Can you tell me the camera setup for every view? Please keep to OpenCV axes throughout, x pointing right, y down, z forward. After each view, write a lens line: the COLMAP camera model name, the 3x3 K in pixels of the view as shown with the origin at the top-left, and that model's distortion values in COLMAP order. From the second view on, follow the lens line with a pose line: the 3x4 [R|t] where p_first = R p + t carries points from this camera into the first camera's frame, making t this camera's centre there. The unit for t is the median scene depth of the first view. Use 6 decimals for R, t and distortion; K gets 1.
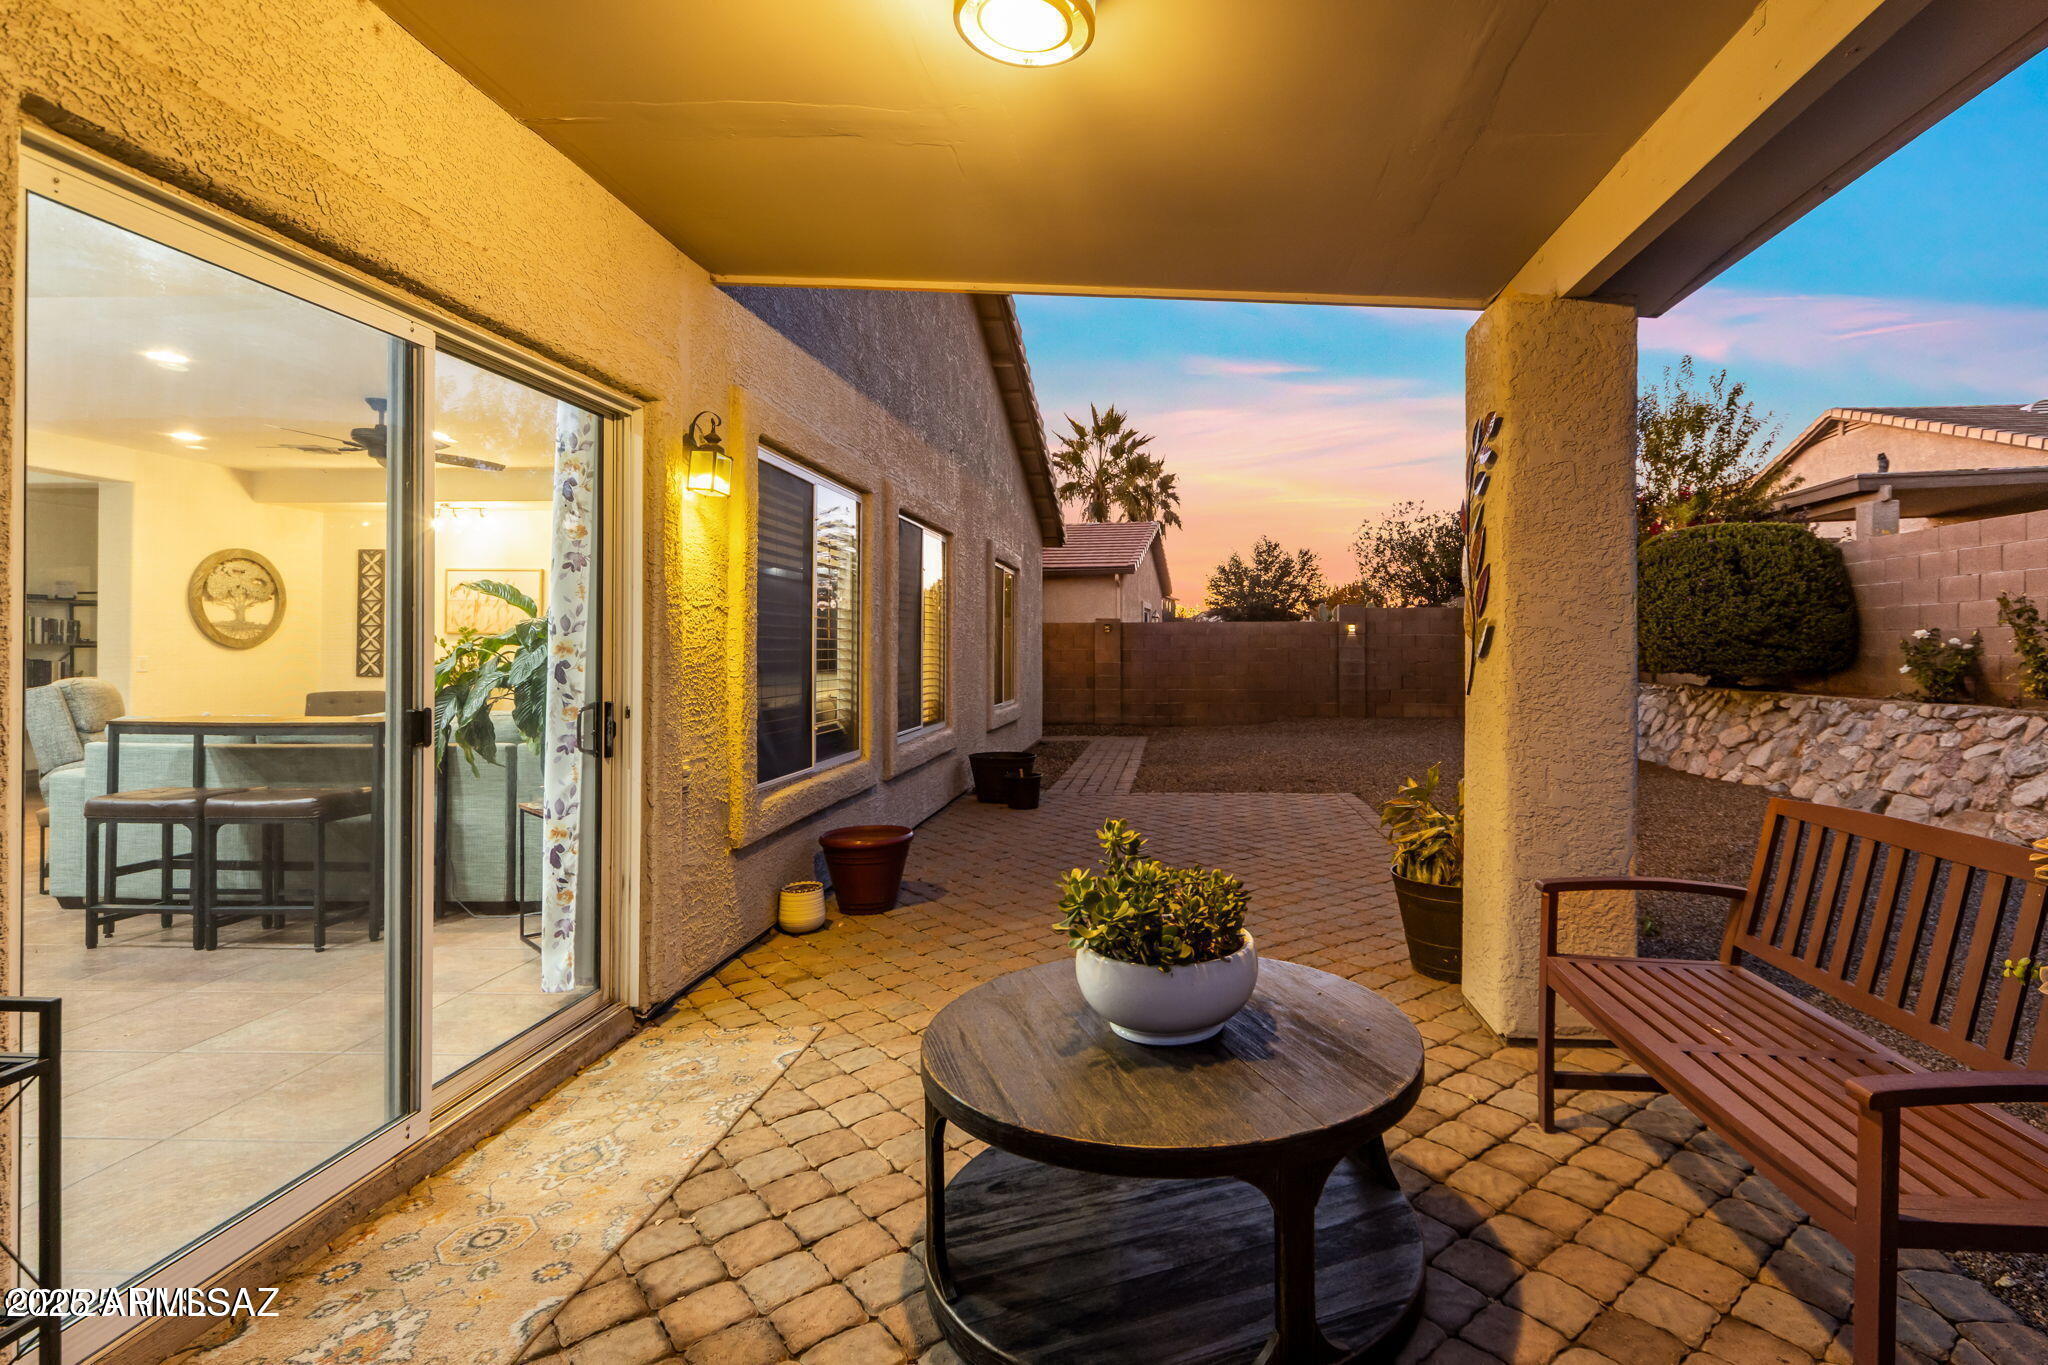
lens RADIAL K [[984.6, 0, 1021.4], [0, 984.6, 652.9], [0, 0, 1]] dist [0.025704, 0.000307]
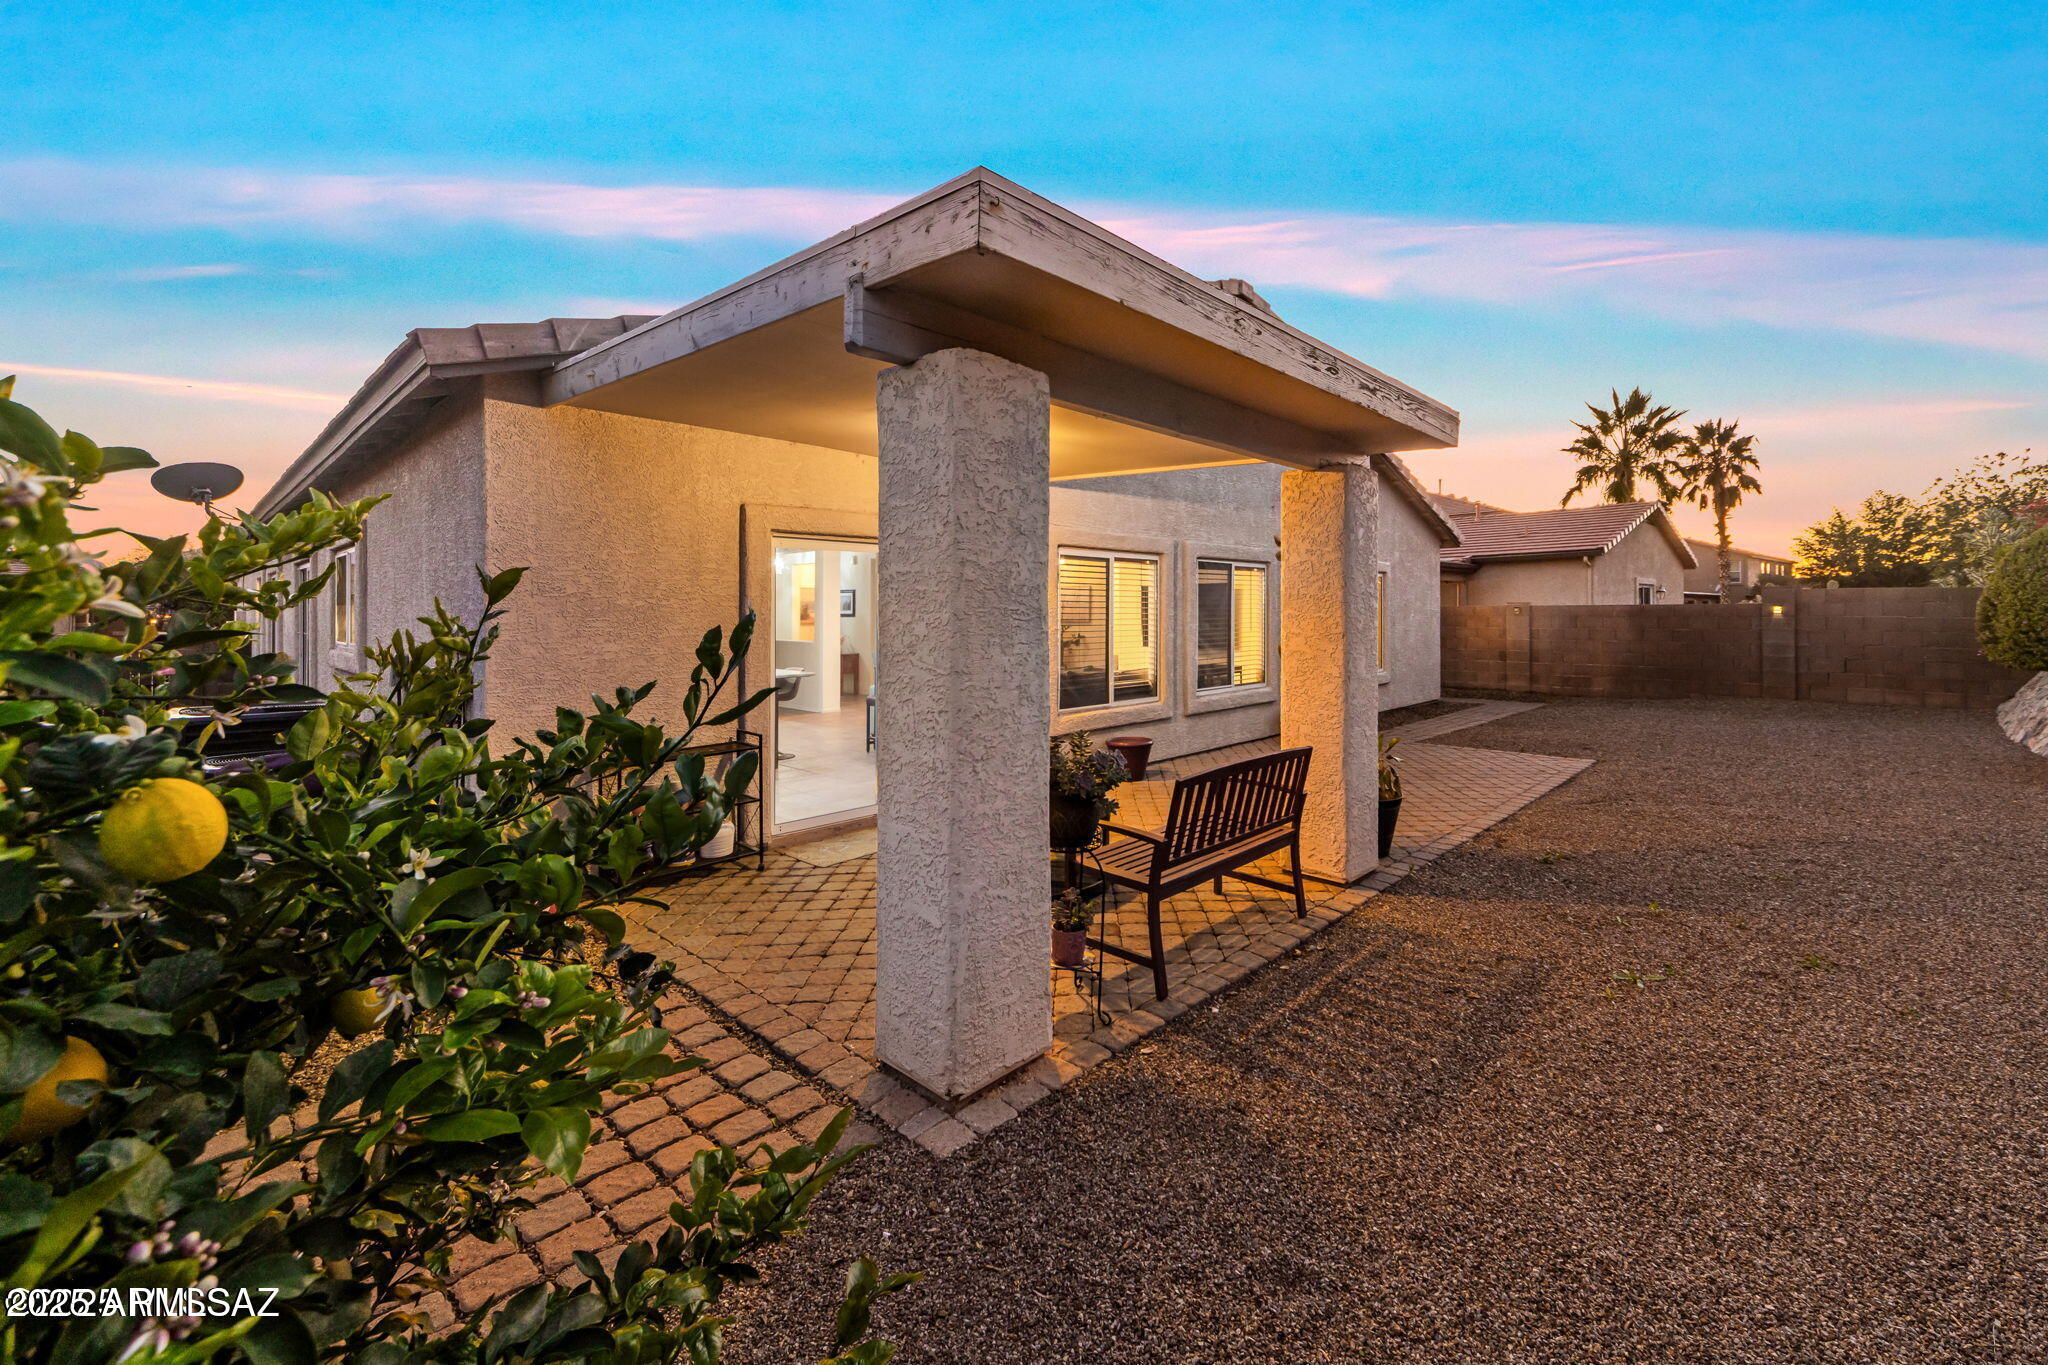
lens RADIAL K [[809.8, 0, 1022.6], [0, 809.8, 610.4], [0, 0, 1]] dist [0.000698, 0.000103]
pose [[0.734952, -0.009000, -0.678059, 0.308192], [0.008511, 0.999956, -0.004047, -0.026083], [0.678065, -0.002797, 0.734996, -0.119266]]
